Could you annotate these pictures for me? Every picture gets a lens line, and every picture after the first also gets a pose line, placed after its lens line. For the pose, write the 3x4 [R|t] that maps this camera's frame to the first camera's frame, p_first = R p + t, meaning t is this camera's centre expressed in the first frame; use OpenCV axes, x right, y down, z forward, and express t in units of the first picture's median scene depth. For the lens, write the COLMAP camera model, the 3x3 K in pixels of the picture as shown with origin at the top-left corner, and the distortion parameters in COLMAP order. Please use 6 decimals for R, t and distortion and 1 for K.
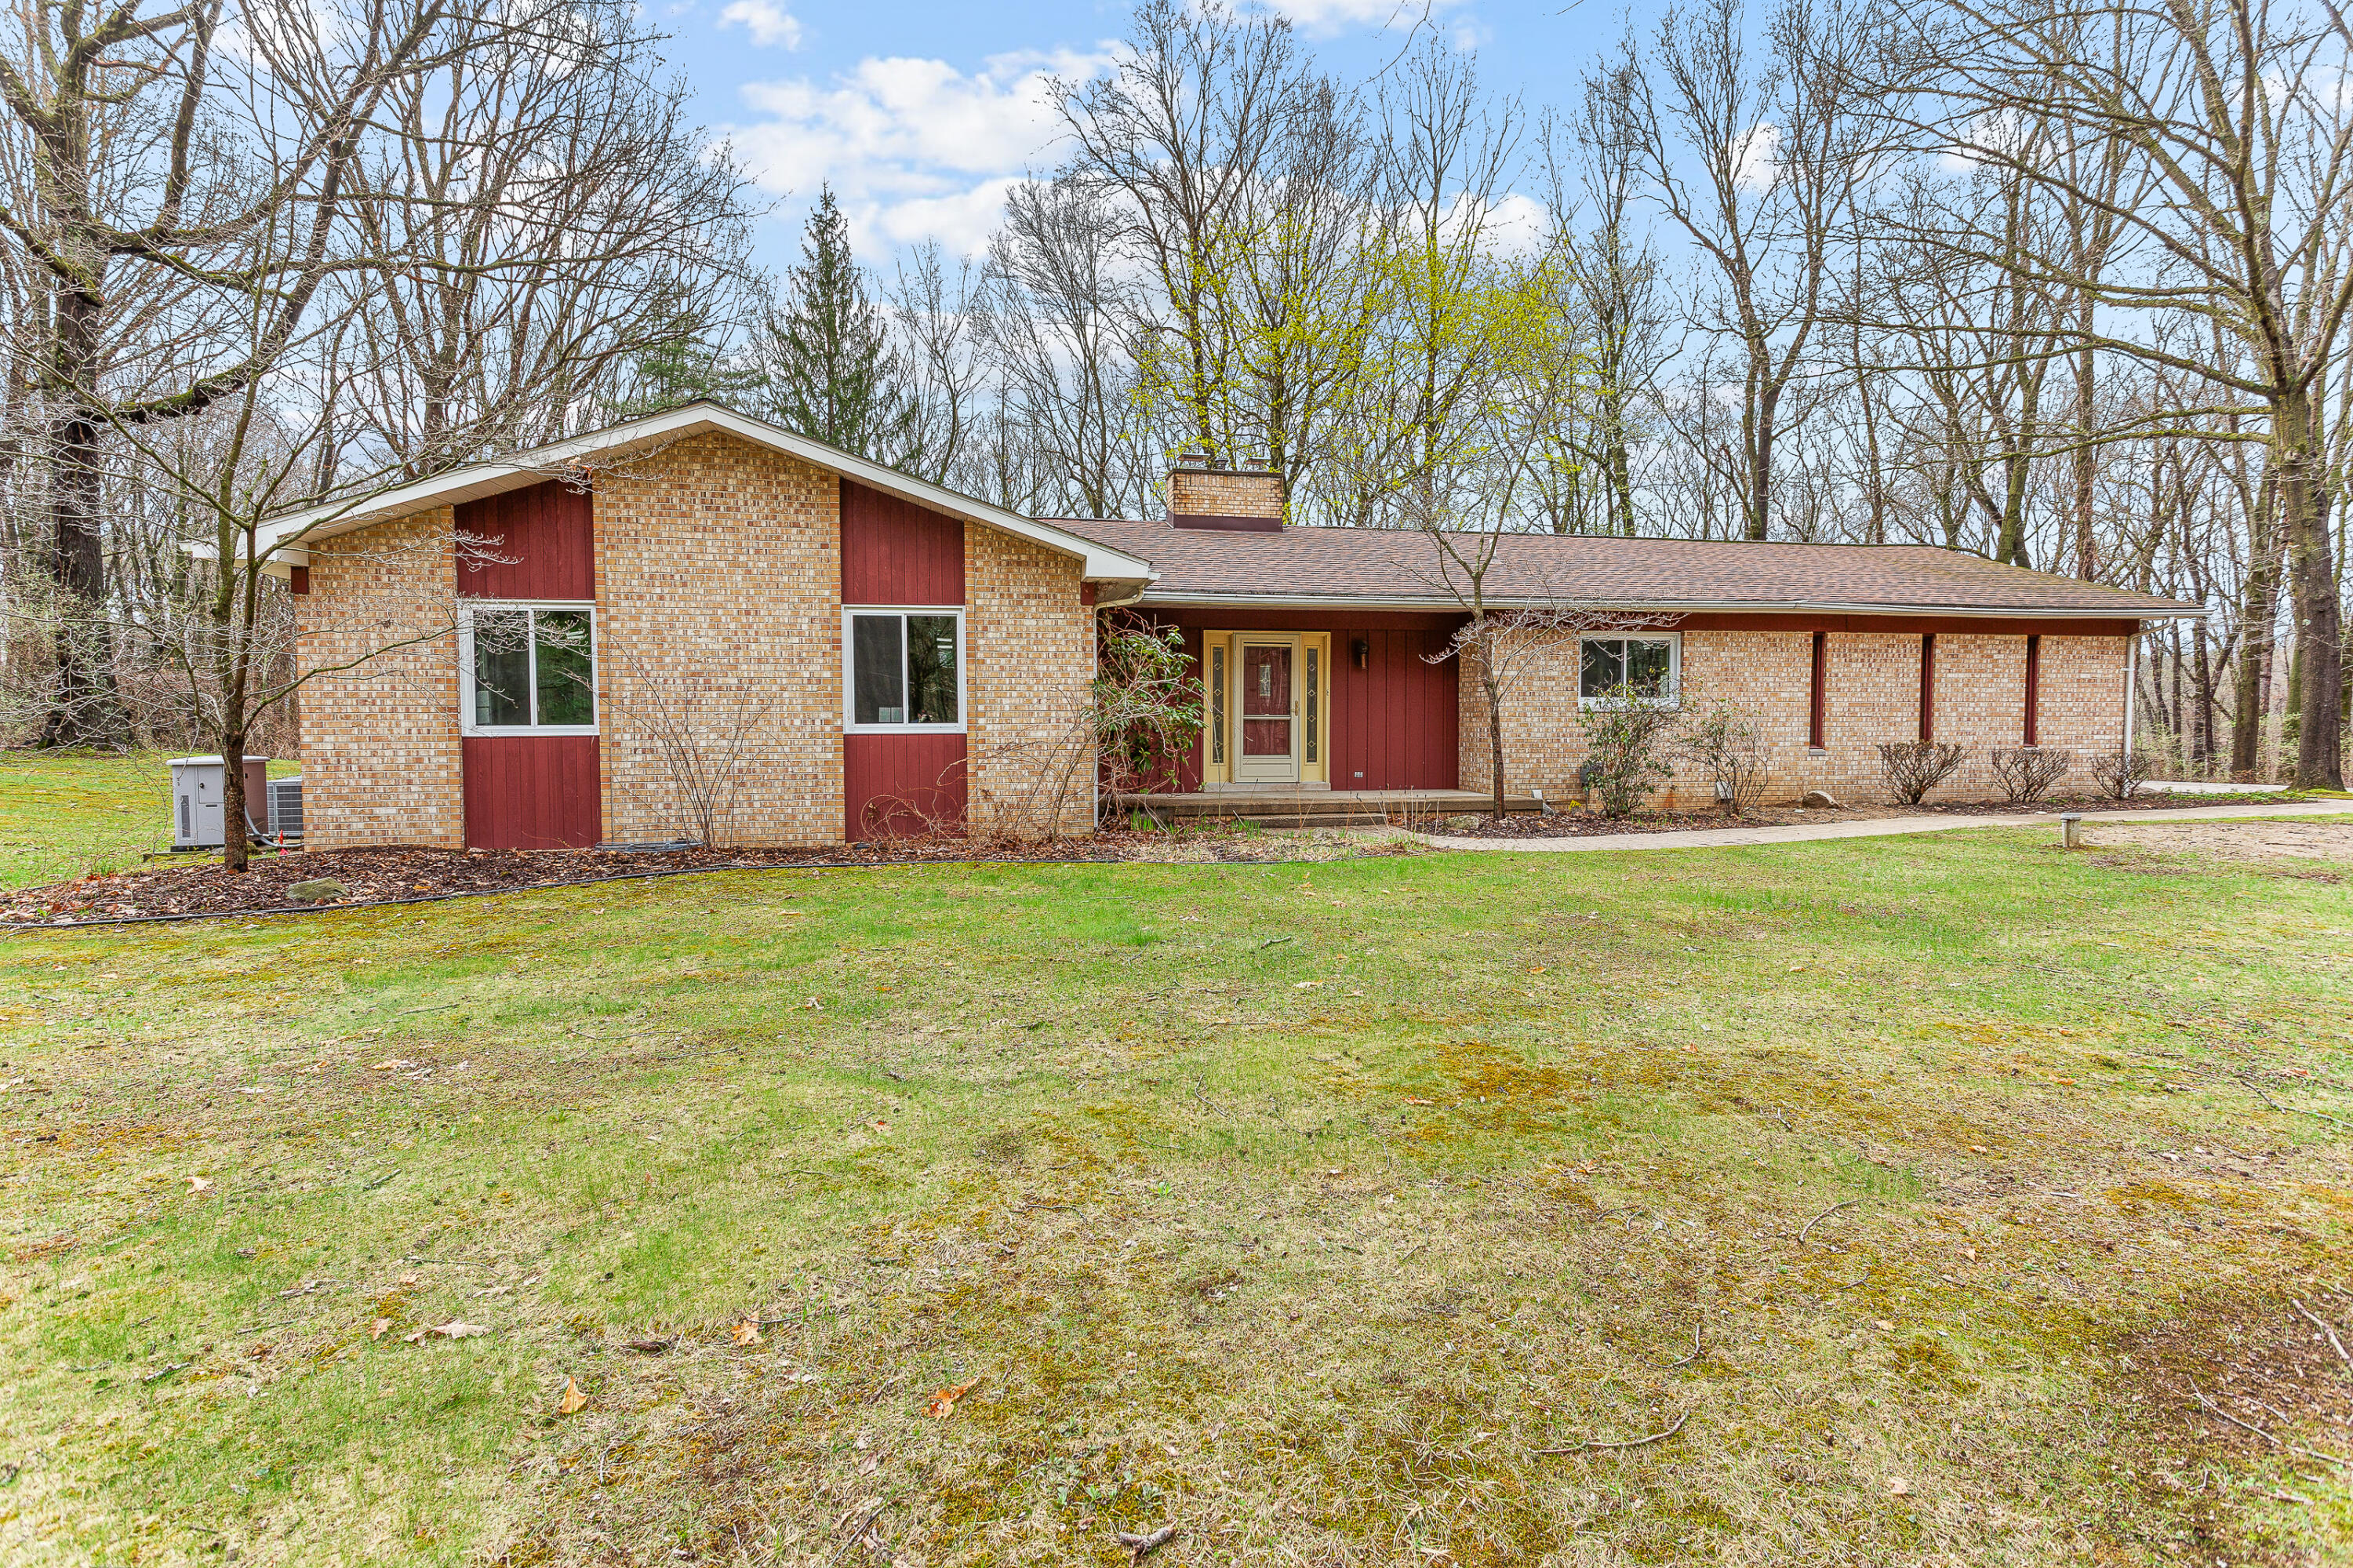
lens RADIAL K [[1297.3, 0, 1176.2], [0, 1297.3, 780.2], [0, 0, 1]] dist [0.004079, 0.000157]
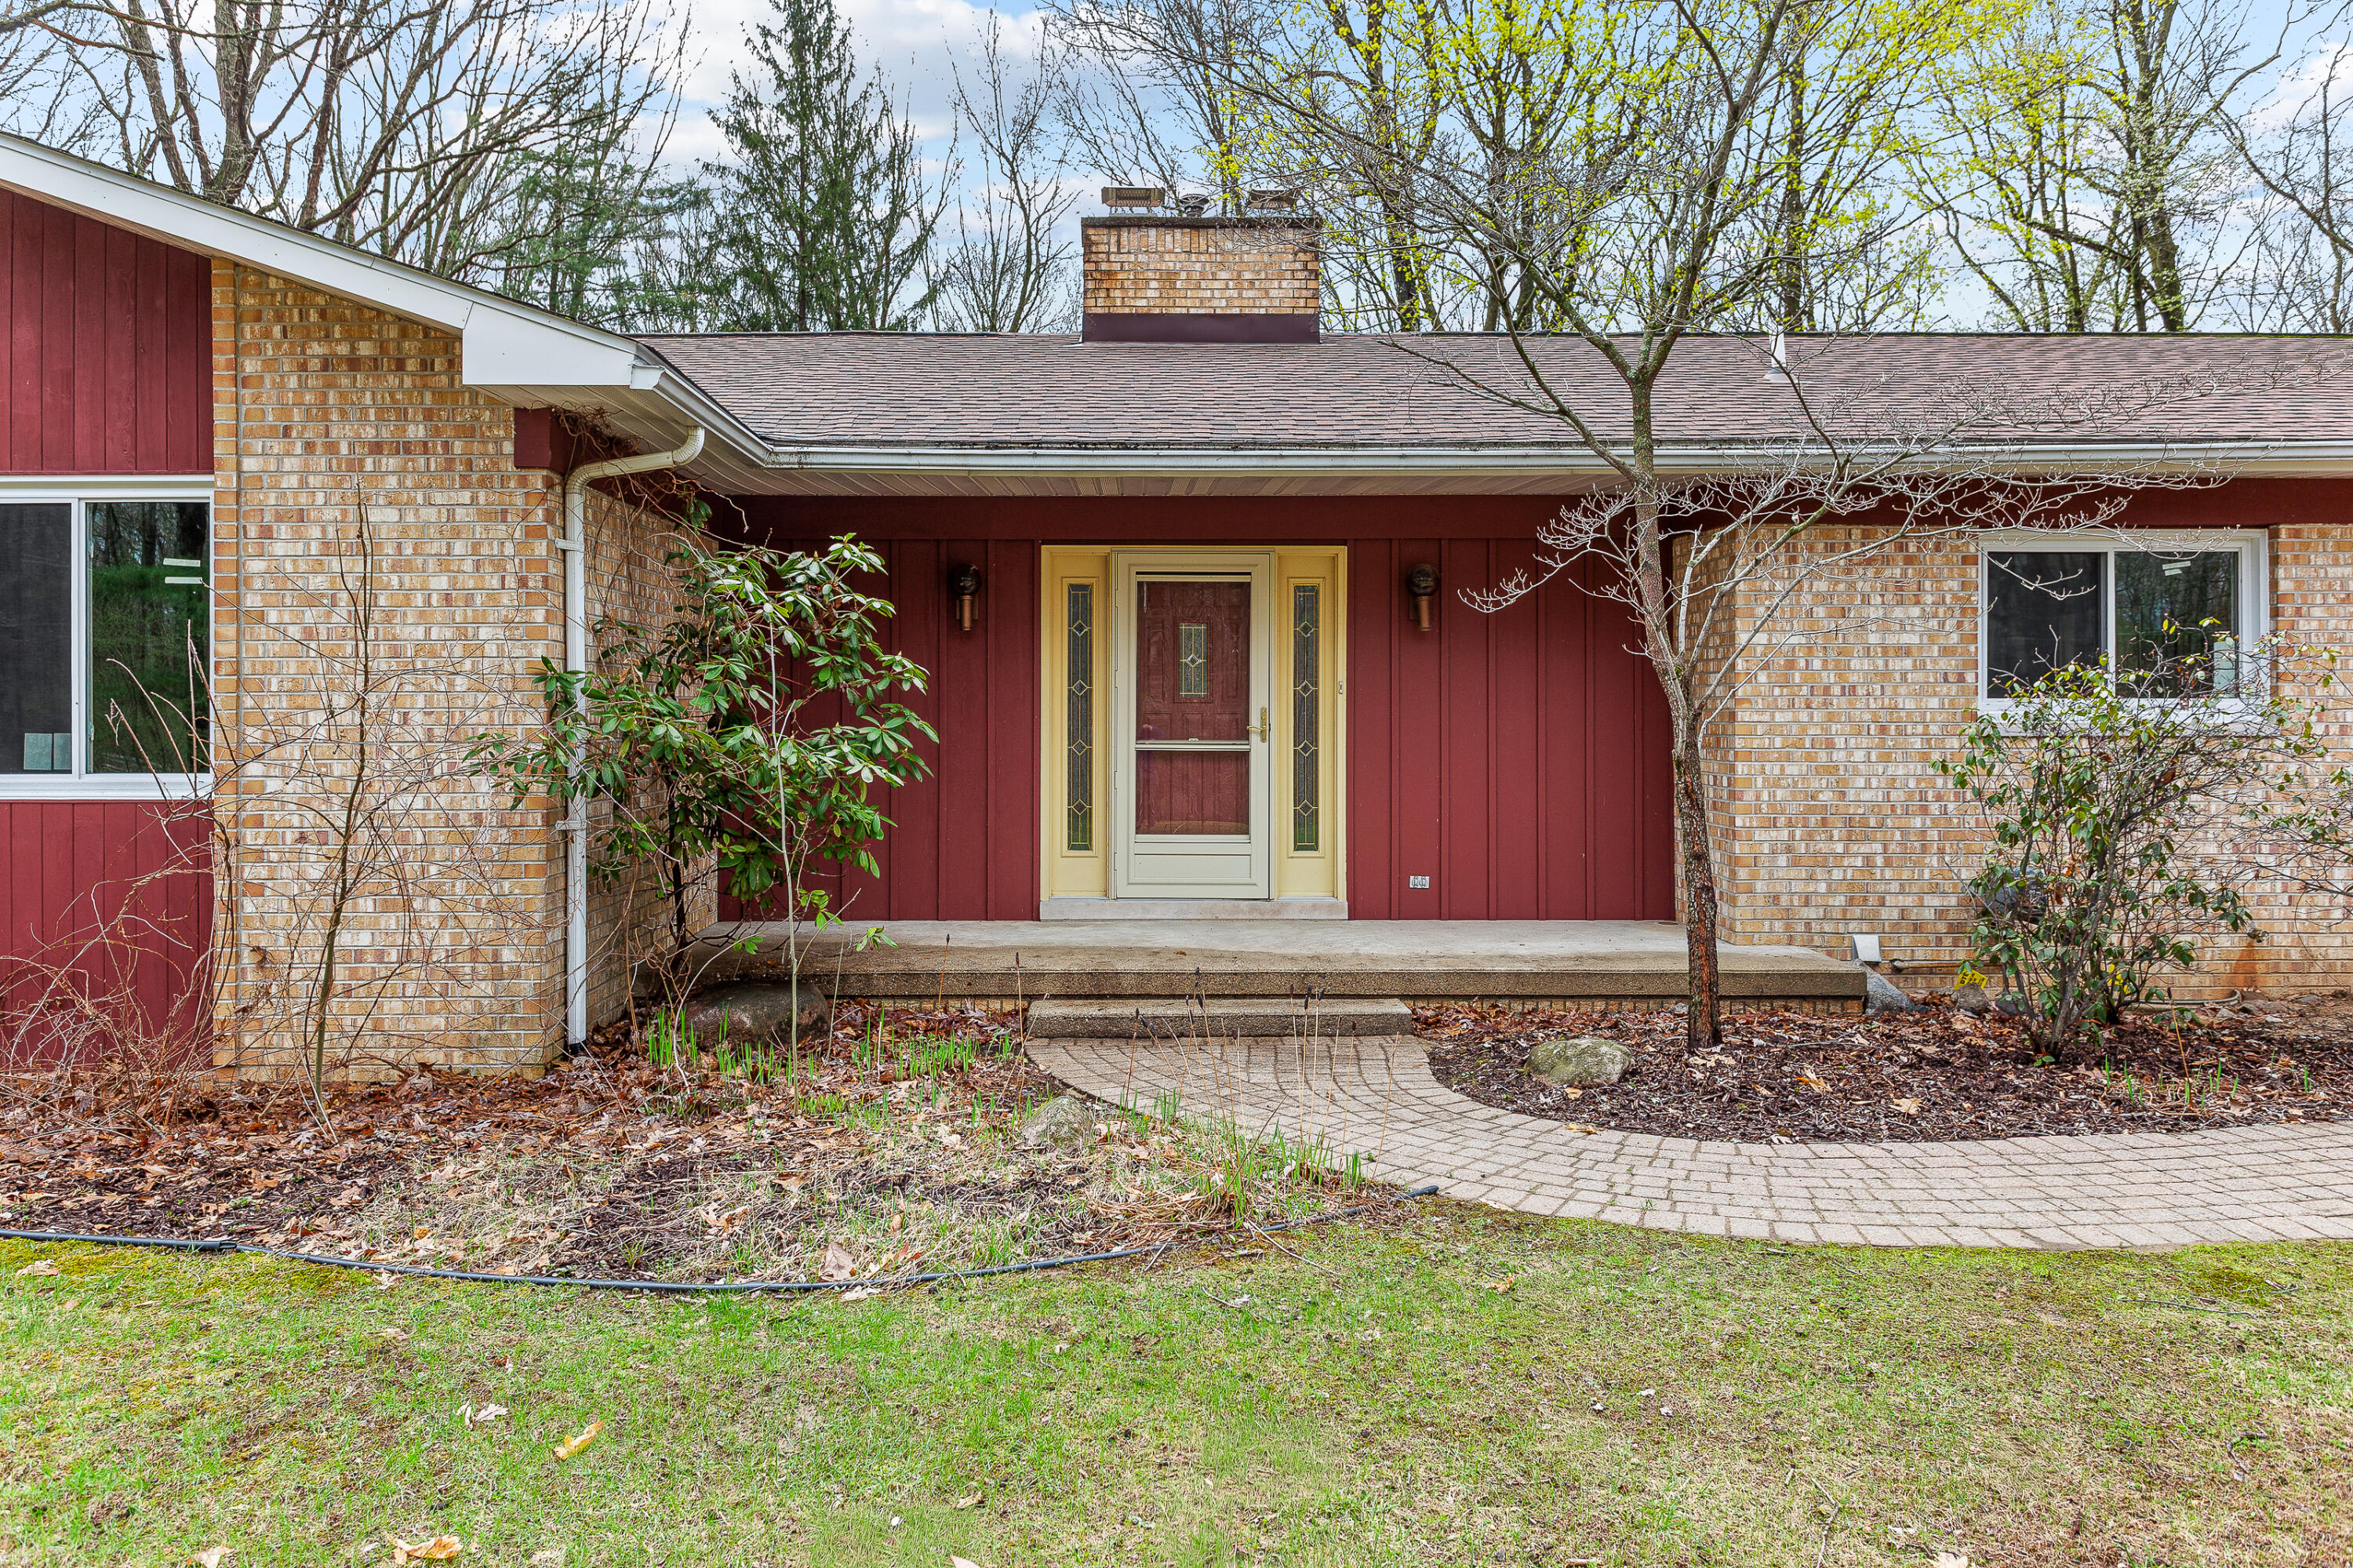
lens RADIAL K [[1705.1, 0, 1176.8], [0, 1705.1, 683.2], [0, 0, 1]] dist [0.012836, 0.000122]
pose [[0.977326, -0.001184, -0.211739, 0.184630], [-0.011521, 0.998206, -0.058759, -0.035786], [0.211428, 0.059866, 0.975558, 0.450364]]
